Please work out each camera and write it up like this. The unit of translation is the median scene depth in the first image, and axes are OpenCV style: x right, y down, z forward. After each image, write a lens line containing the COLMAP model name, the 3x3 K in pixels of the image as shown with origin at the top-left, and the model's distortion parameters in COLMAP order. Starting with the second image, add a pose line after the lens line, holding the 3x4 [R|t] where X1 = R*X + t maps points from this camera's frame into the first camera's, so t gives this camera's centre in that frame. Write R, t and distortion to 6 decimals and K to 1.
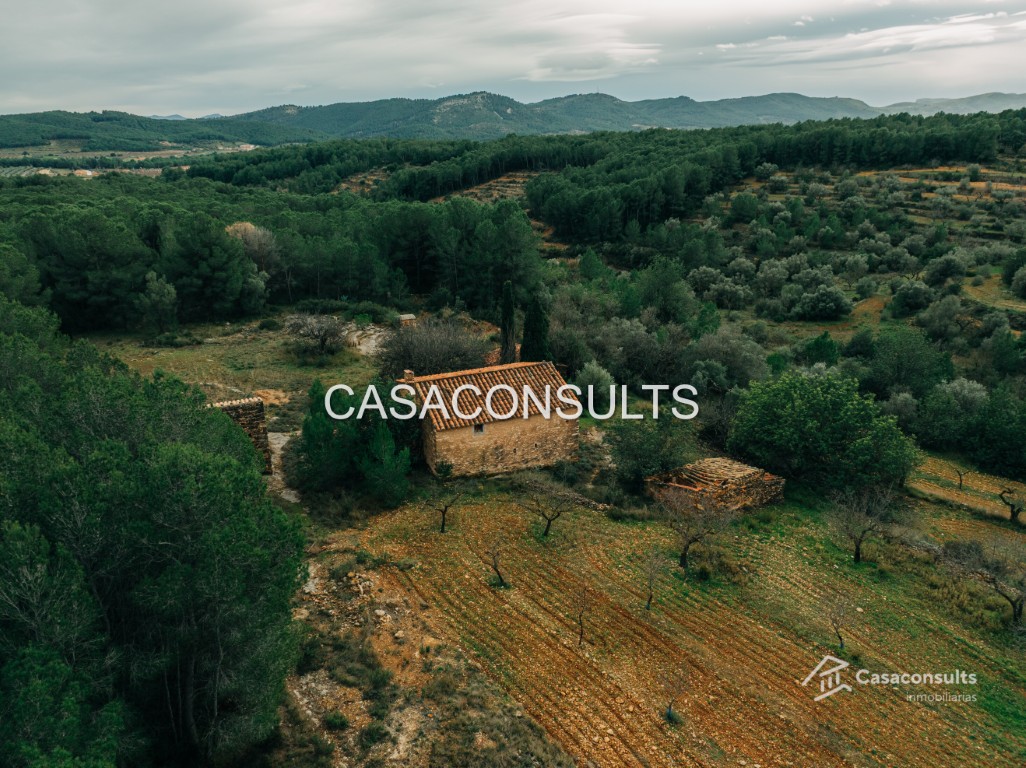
lens RADIAL K [[740.1, 0, 511.7], [0, 740.1, 358.3], [0, 0, 1]] dist [-0.064729, 0.038320]
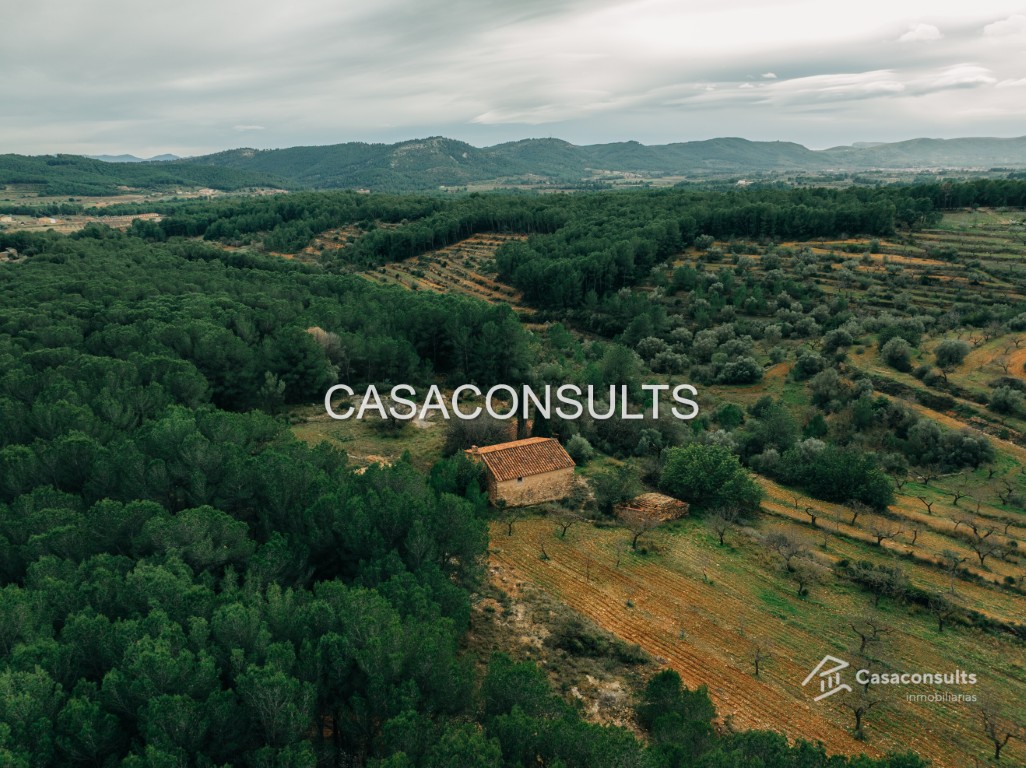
lens RADIAL K [[740.1, 0, 511.7], [0, 740.1, 358.3], [0, 0, 1]] dist [-0.064729, 0.038320]
pose [[0.998121, -0.011620, 0.060156, -0.060817], [0.014609, 0.998668, -0.049492, -0.039628], [-0.059501, 0.050278, 0.996961, -0.286036]]
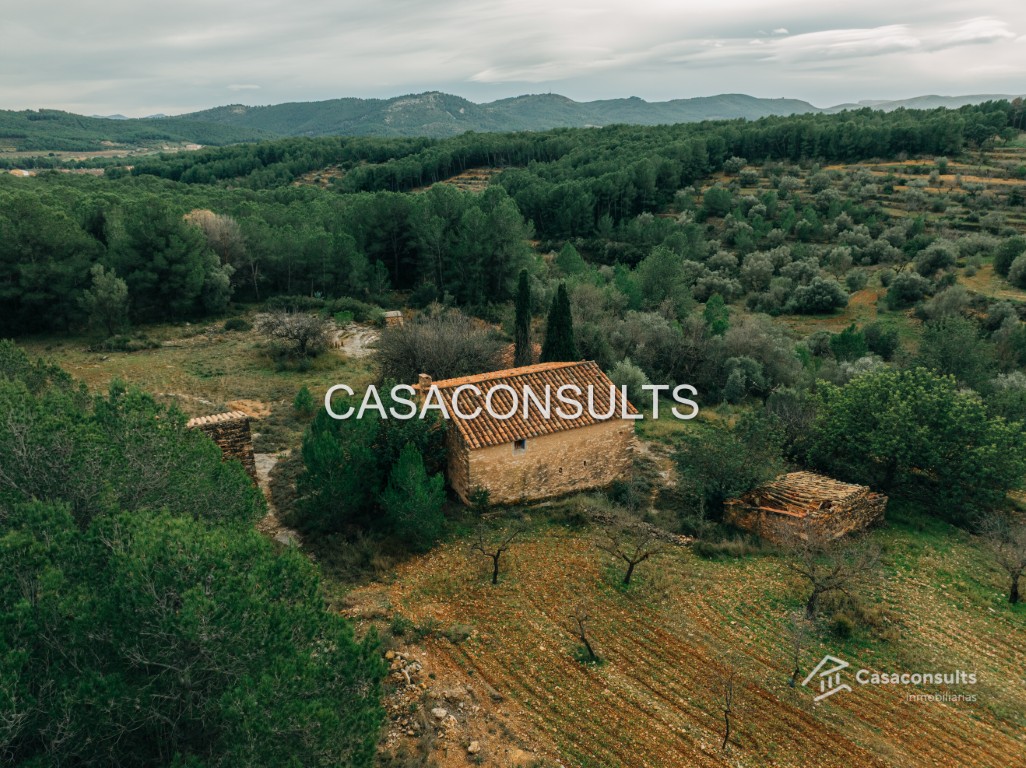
lens RADIAL K [[740.1, 0, 511.7], [0, 740.1, 358.3], [0, 0, 1]] dist [-0.064729, 0.038320]
pose [[0.998029, -0.016446, 0.060560, -0.036480], [0.016503, 0.999864, -0.000434, 0.000144], [-0.060544, 0.001432, 0.998164, 0.069843]]
